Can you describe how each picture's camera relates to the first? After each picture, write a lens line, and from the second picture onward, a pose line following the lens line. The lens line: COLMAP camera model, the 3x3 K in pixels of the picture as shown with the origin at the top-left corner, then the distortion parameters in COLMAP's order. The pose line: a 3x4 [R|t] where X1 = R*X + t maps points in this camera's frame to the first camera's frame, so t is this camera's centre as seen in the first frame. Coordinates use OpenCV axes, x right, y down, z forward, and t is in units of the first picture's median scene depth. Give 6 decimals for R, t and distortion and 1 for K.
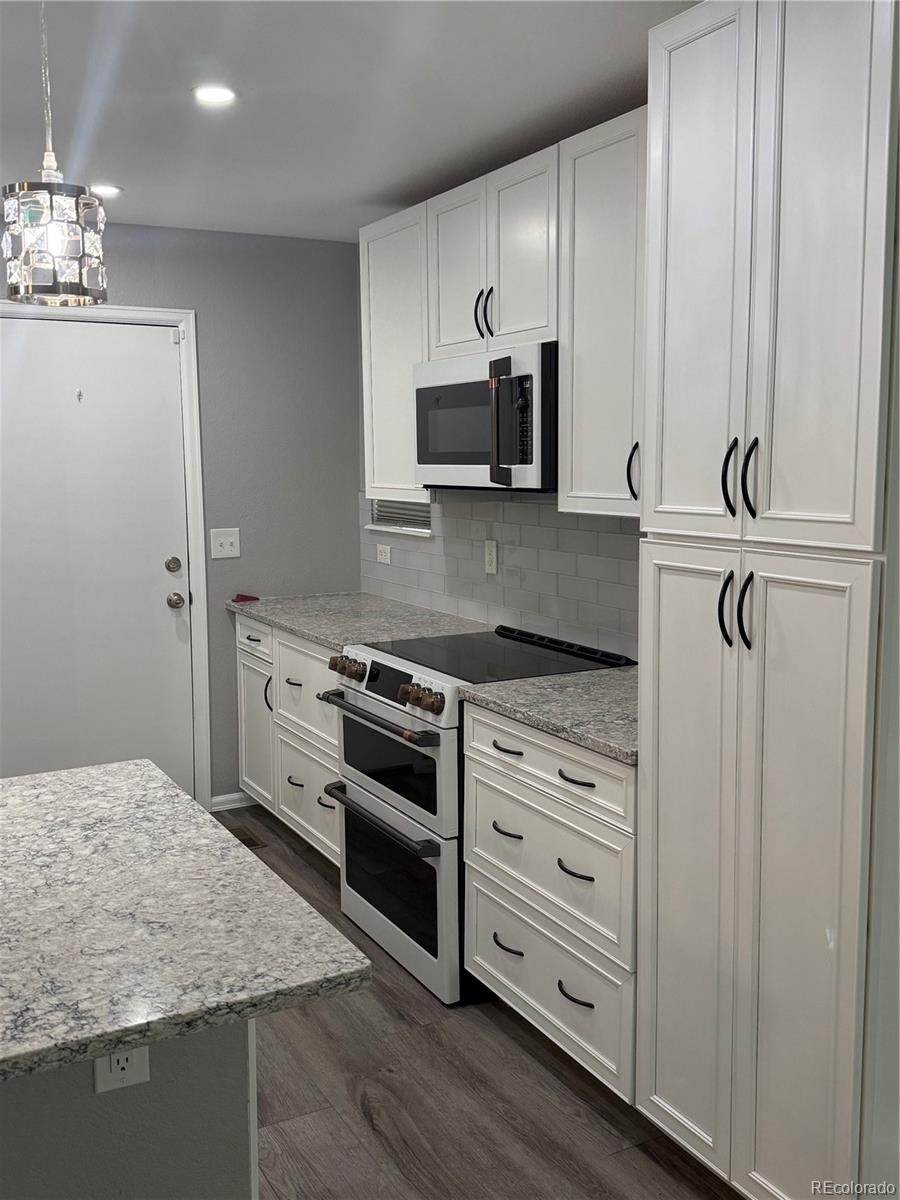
lens RADIAL K [[1138.7, 0, 450.0], [0, 1138.7, 600.0], [0, 0, 1]] dist [0.111734, 0.000861]
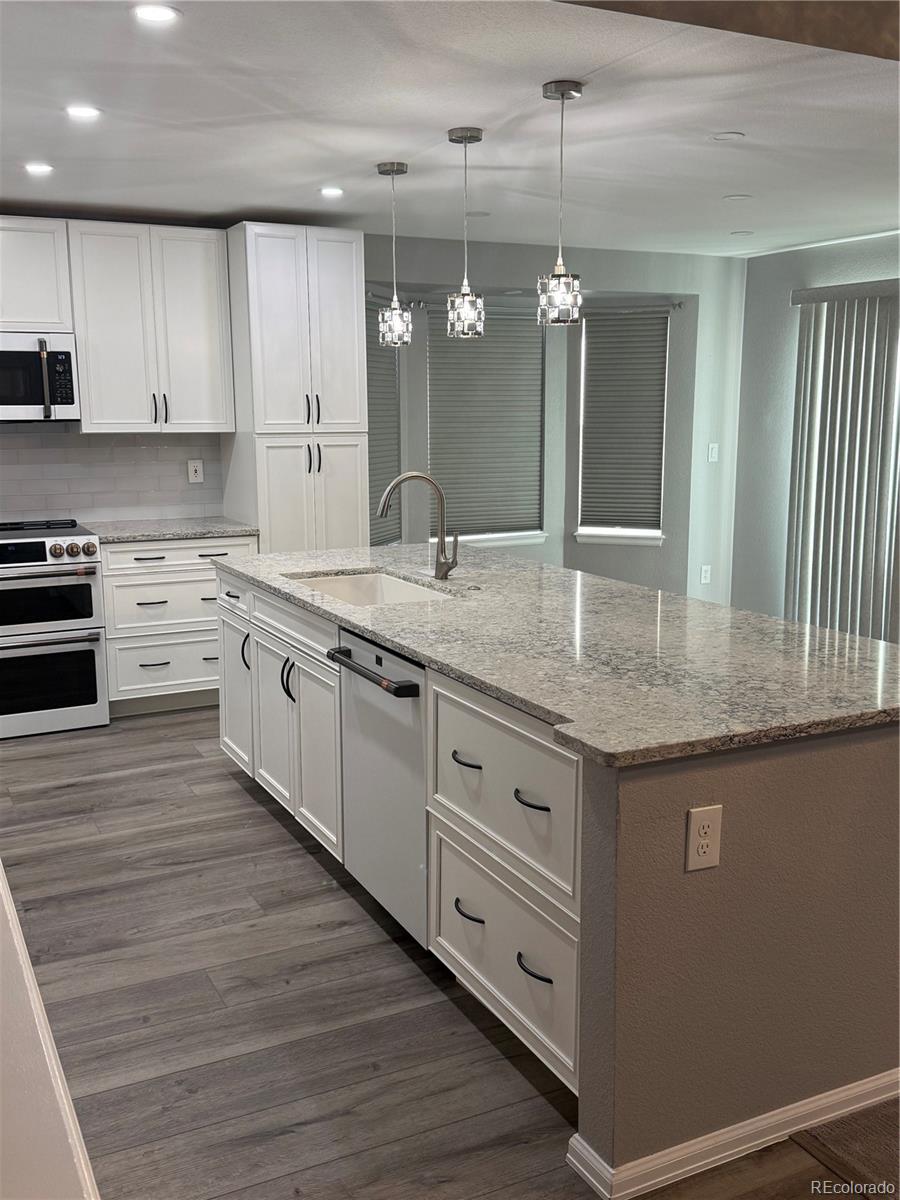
lens RADIAL K [[1138.7, 0, 450.0], [0, 1138.7, 600.0], [0, 0, 1]] dist [0.111734, 0.000861]
pose [[0.024527, -0.167461, 0.985574, -1.865669], [0.131898, 0.977794, 0.162857, -0.046435], [-0.990960, 0.126000, 0.046070, 0.451319]]
